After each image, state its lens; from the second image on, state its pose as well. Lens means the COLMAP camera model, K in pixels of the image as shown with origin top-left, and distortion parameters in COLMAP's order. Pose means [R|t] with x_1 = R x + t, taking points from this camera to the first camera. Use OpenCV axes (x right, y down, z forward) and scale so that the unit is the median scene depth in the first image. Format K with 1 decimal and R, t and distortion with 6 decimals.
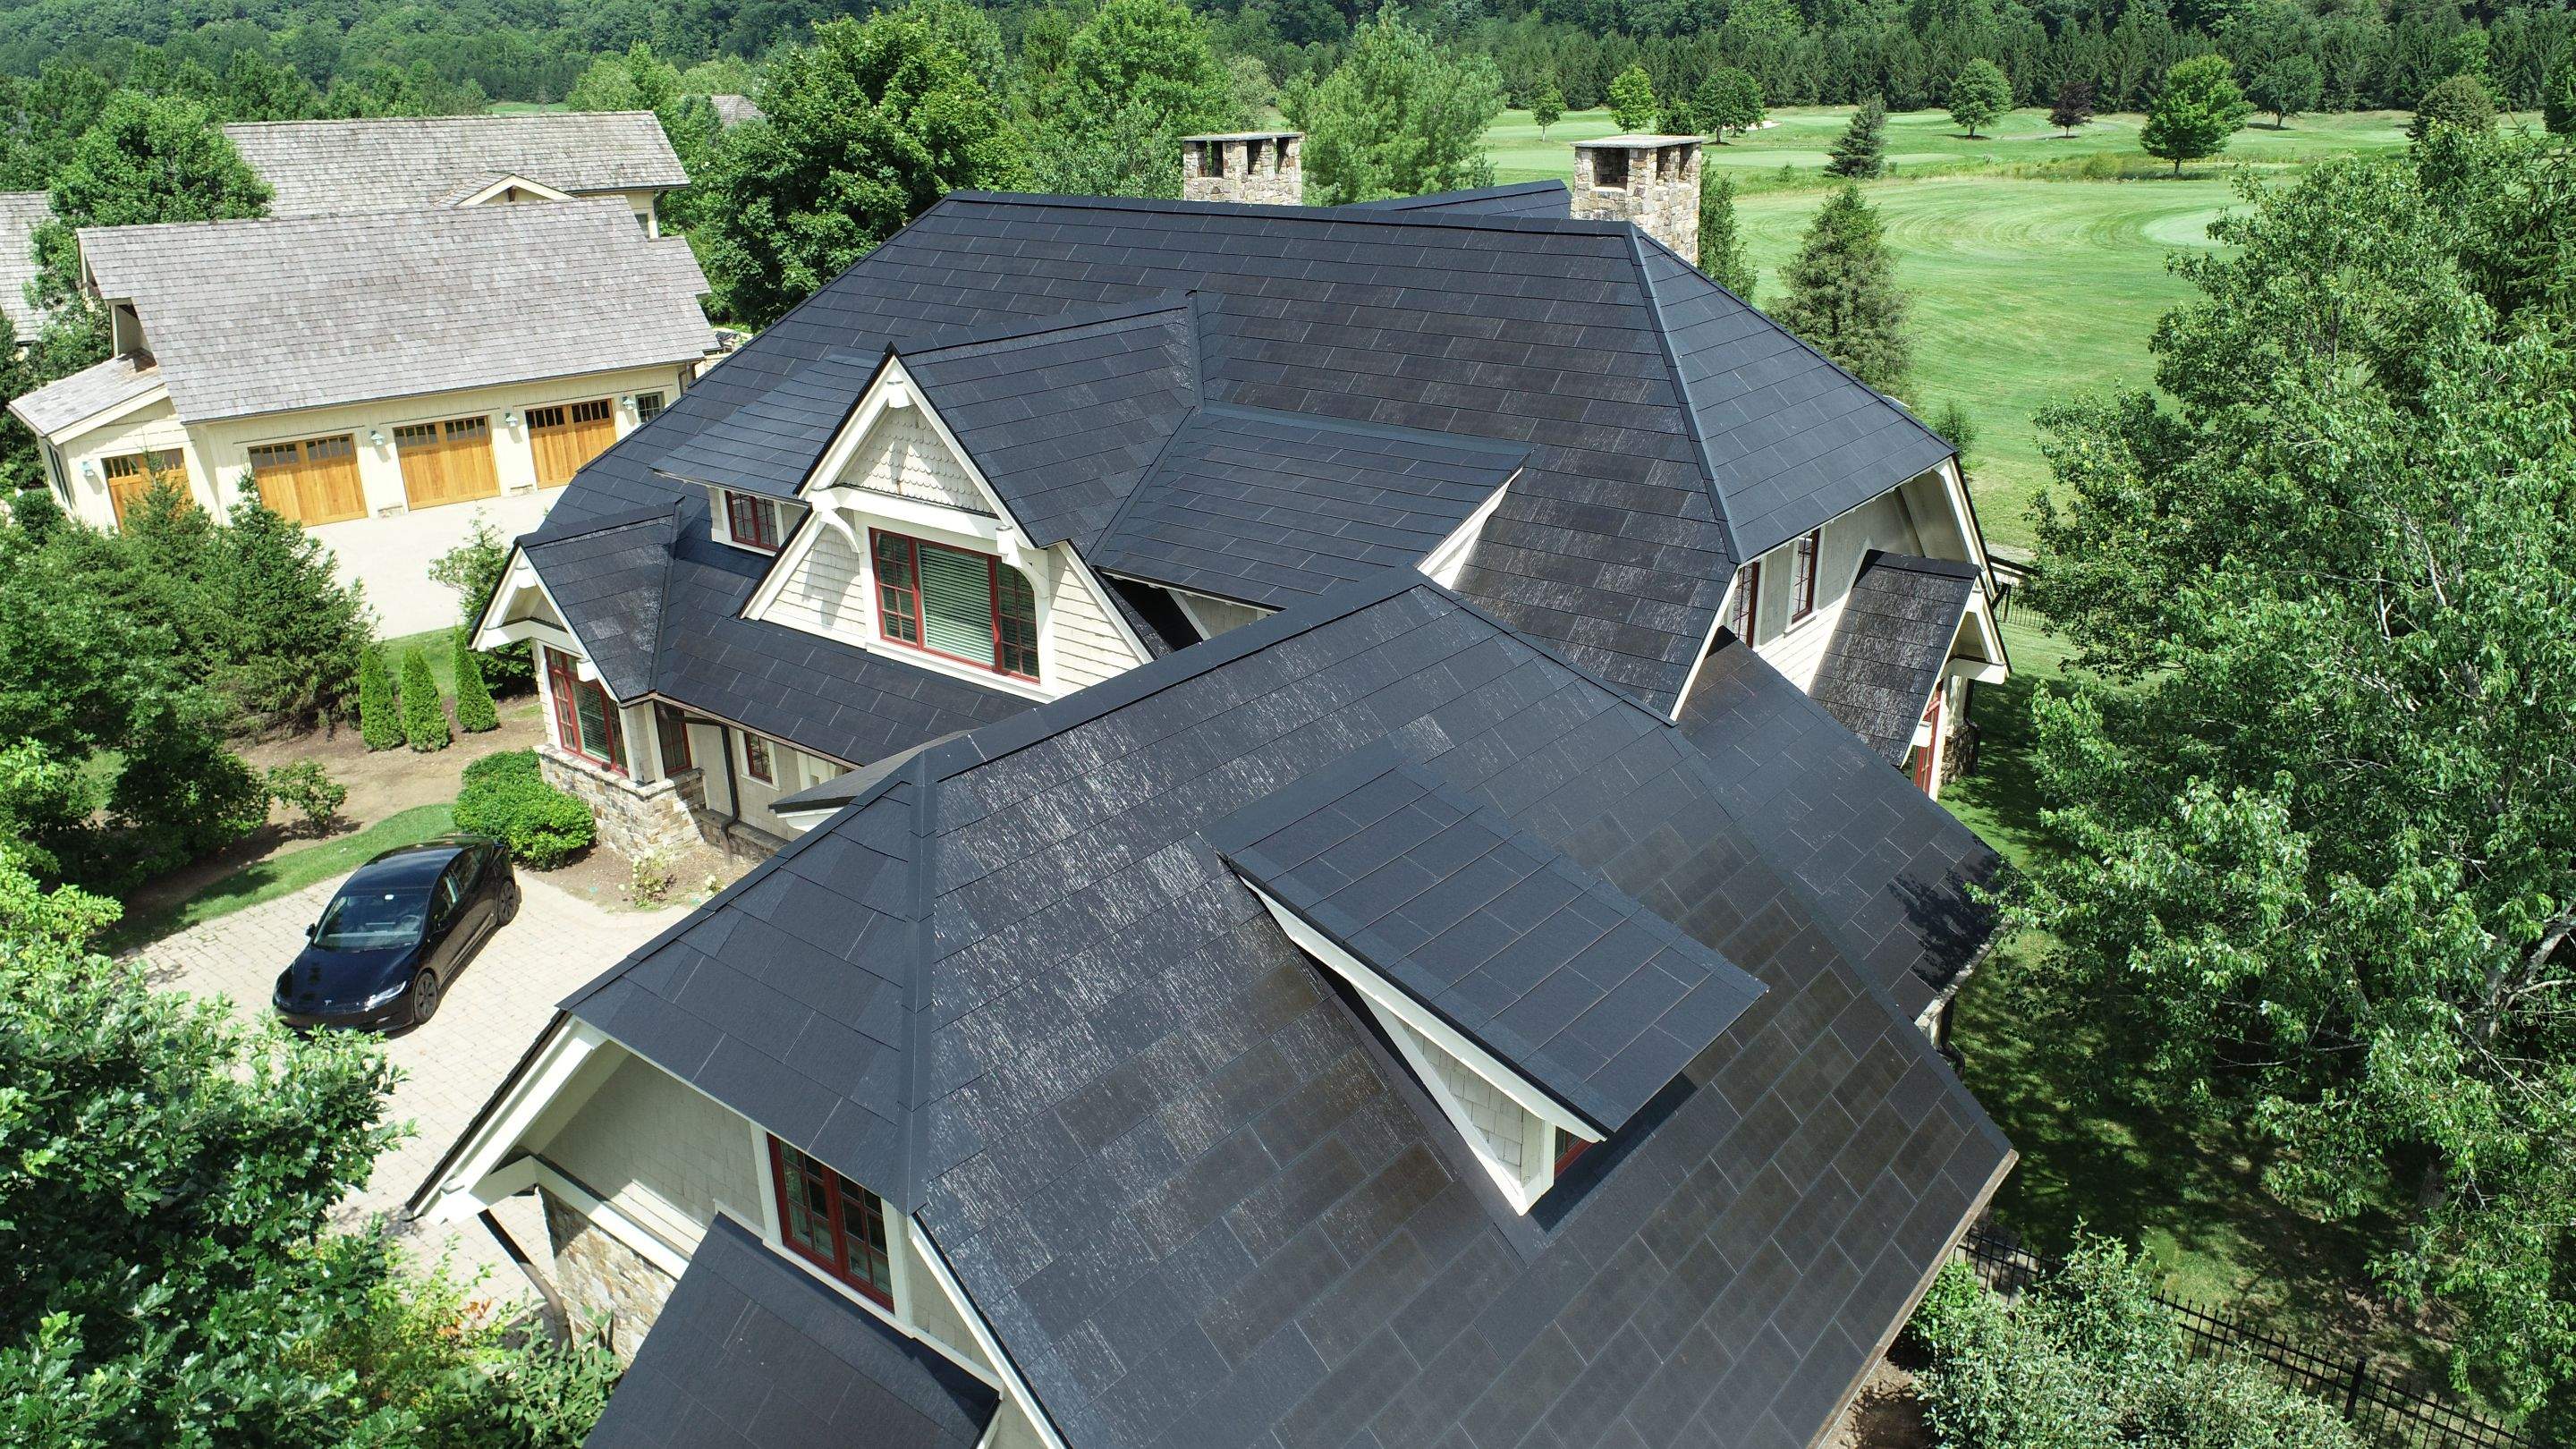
lens RADIAL K [[1807.3, 0, 1288.0], [0, 1807.3, 724.5], [0, 0, 1]] dist [0.000506, -0.000092]
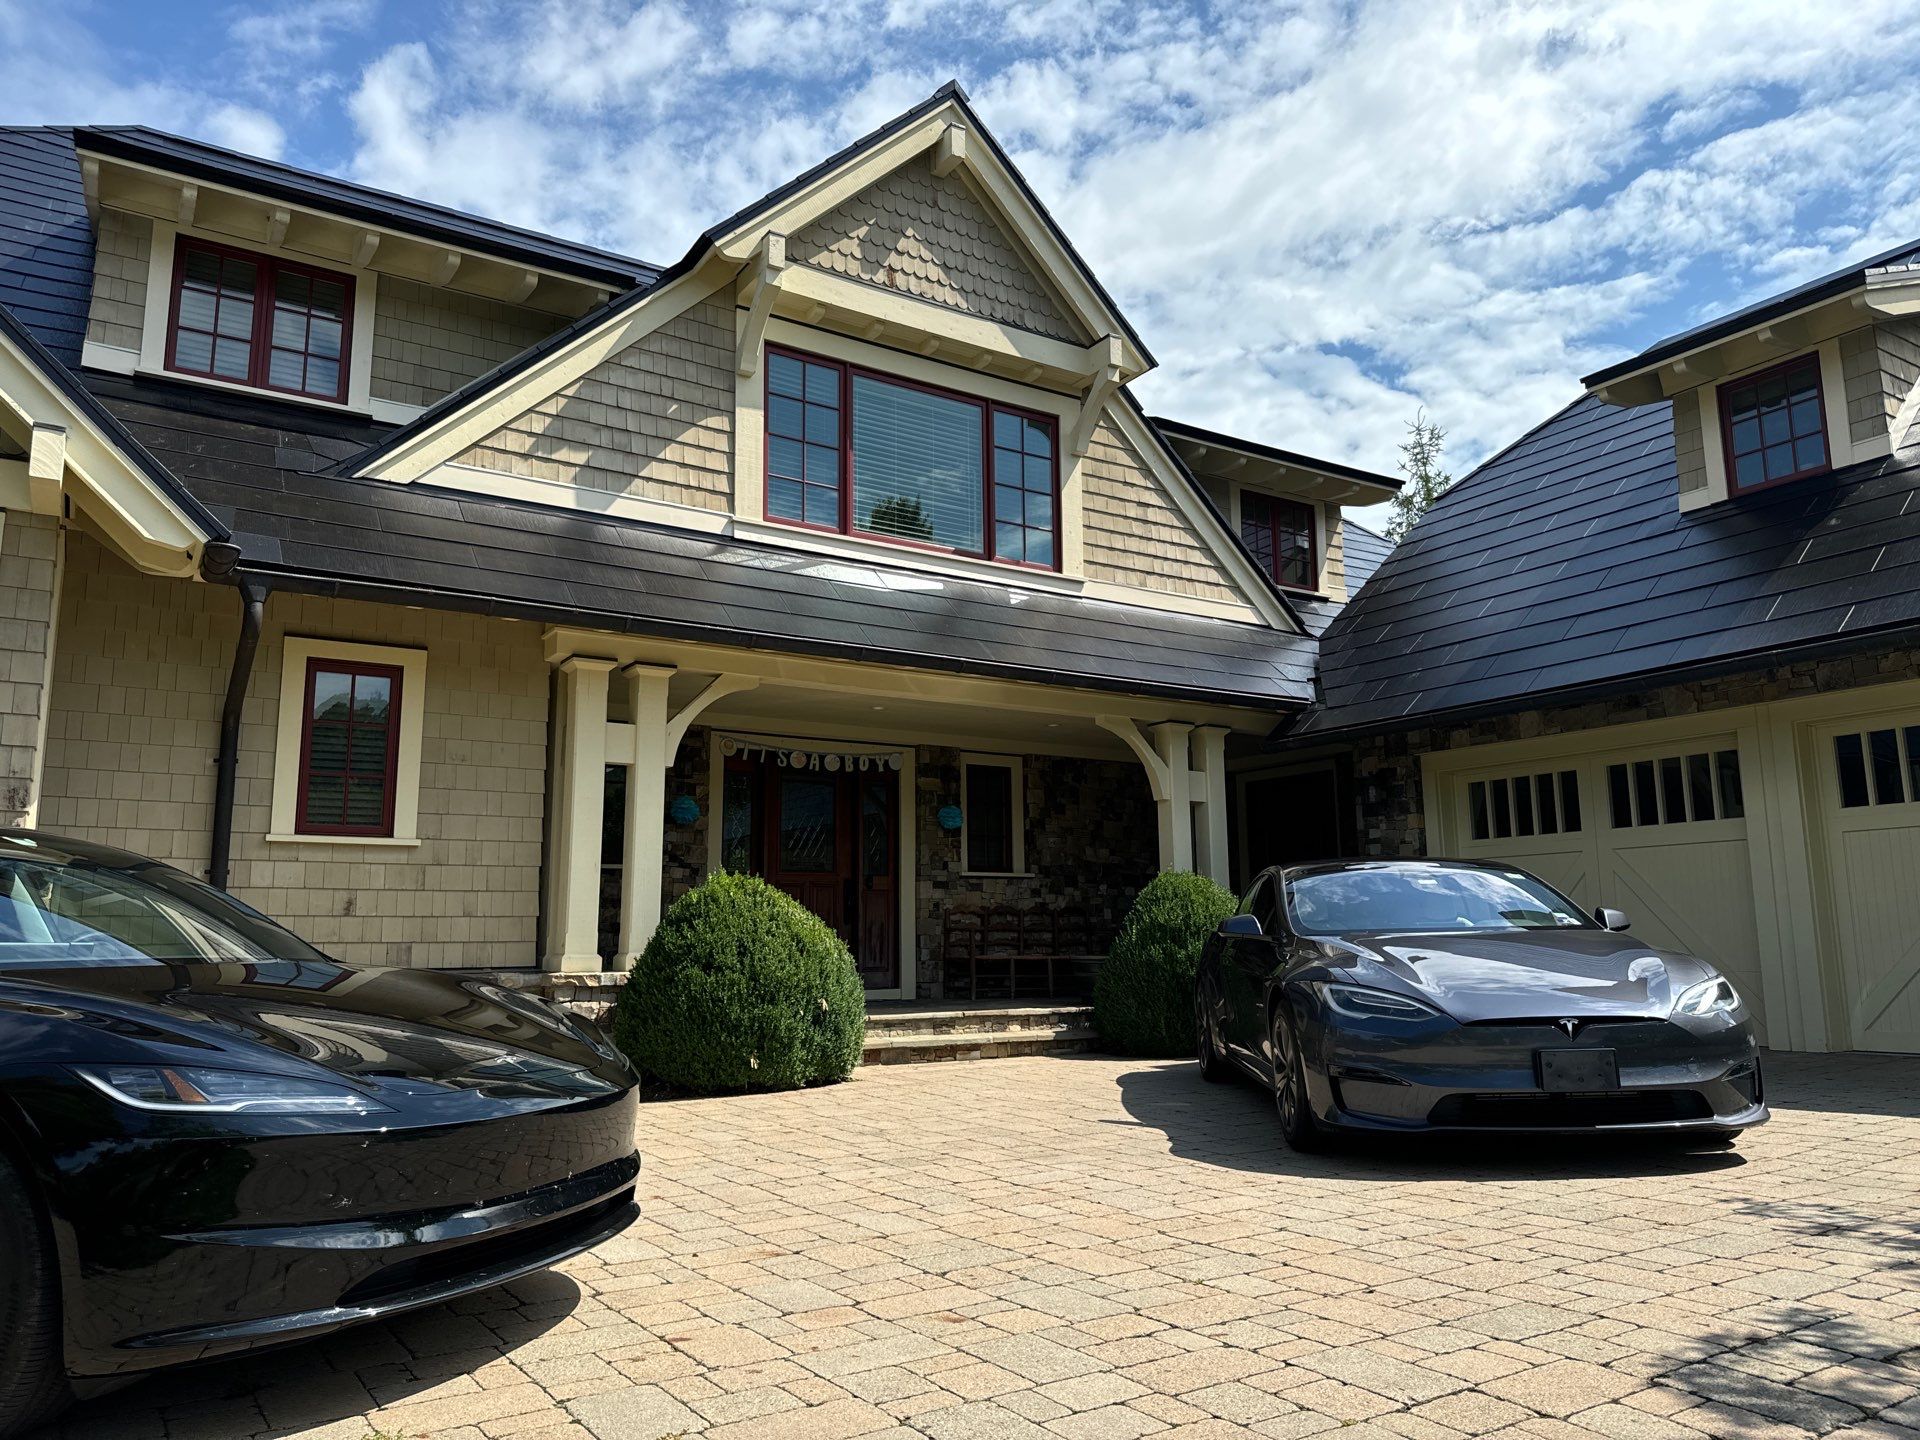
lens RADIAL K [[1348.7, 0, 960.0], [0, 1348.7, 720.0], [0, 0, 1]] dist [0.064677, -0.106602]
pose [[0.304634, 0.178442, 0.935605, -0.654083], [0.339283, 0.897530, -0.281651, 0.176223], [-0.889992, 0.403235, 0.212876, 0.912763]]
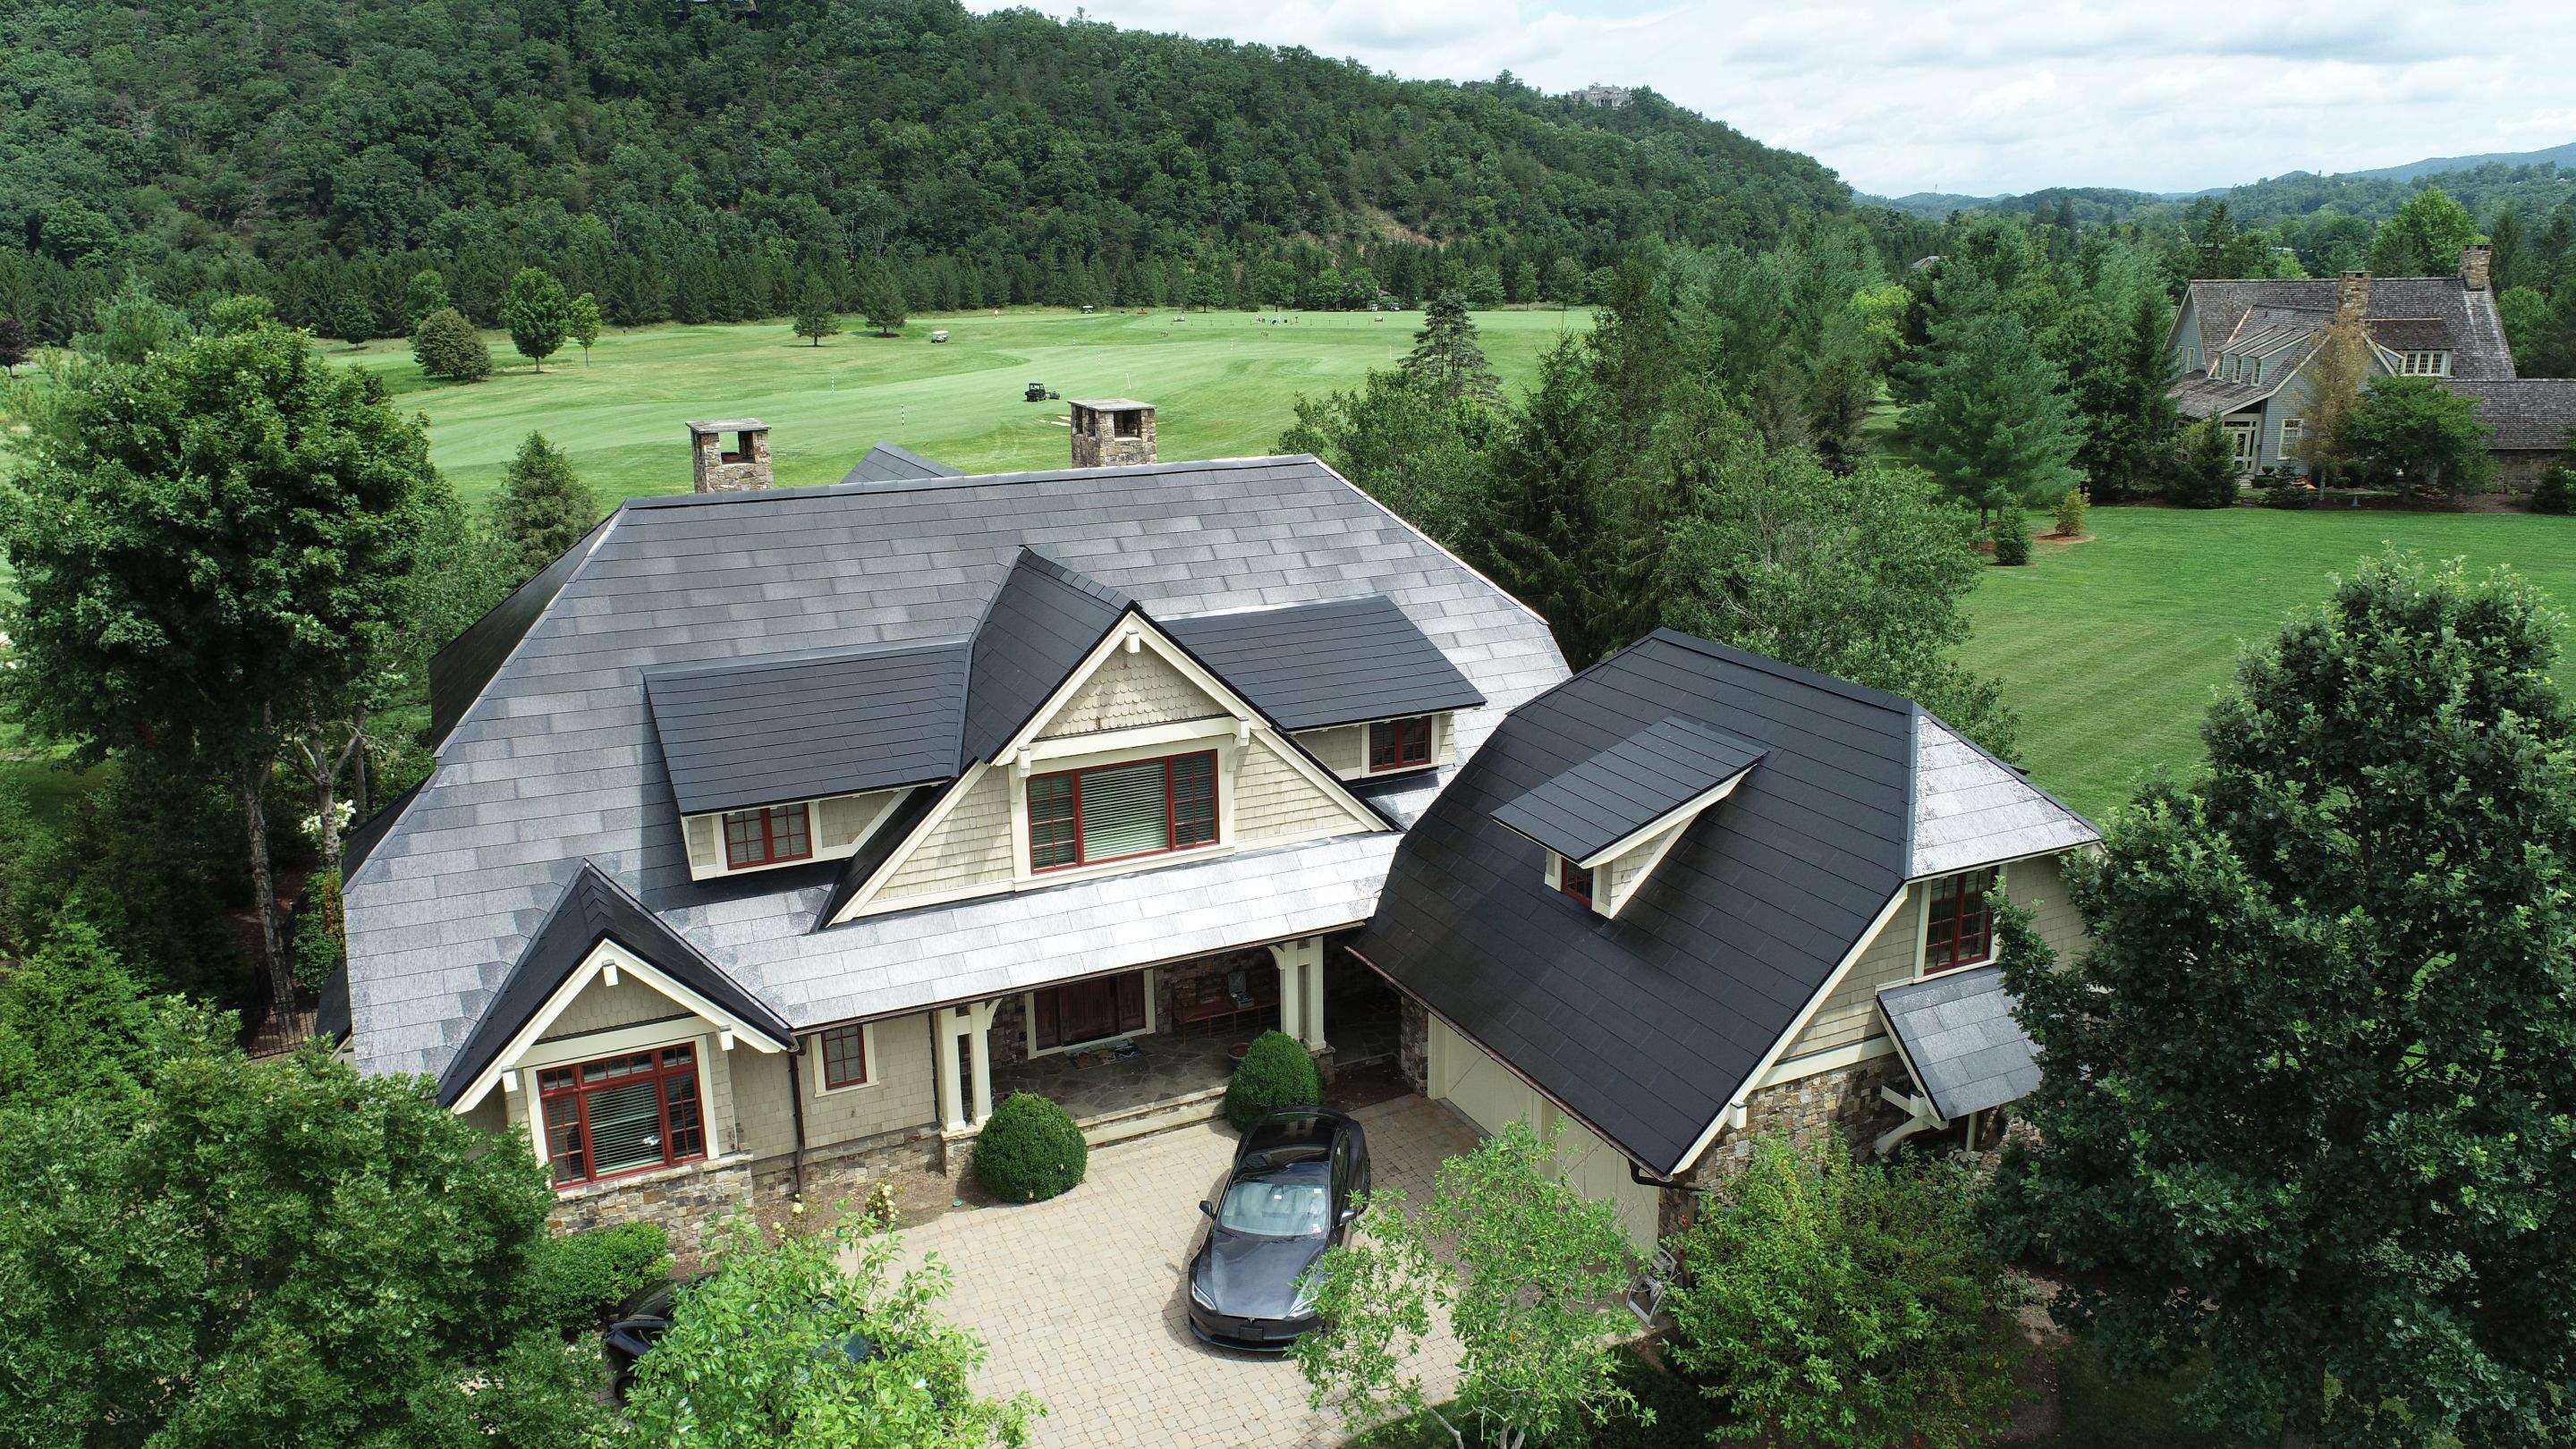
lens RADIAL K [[1807.3, 0, 1288.0], [0, 1807.3, 724.5], [0, 0, 1]] dist [0.000506, -0.000092]
pose [[0.414000, -0.218252, 0.883725, -1.183732], [0.324978, 0.942291, 0.080473, -0.181689], [-0.850290, 0.253876, 0.461036, 0.340926]]
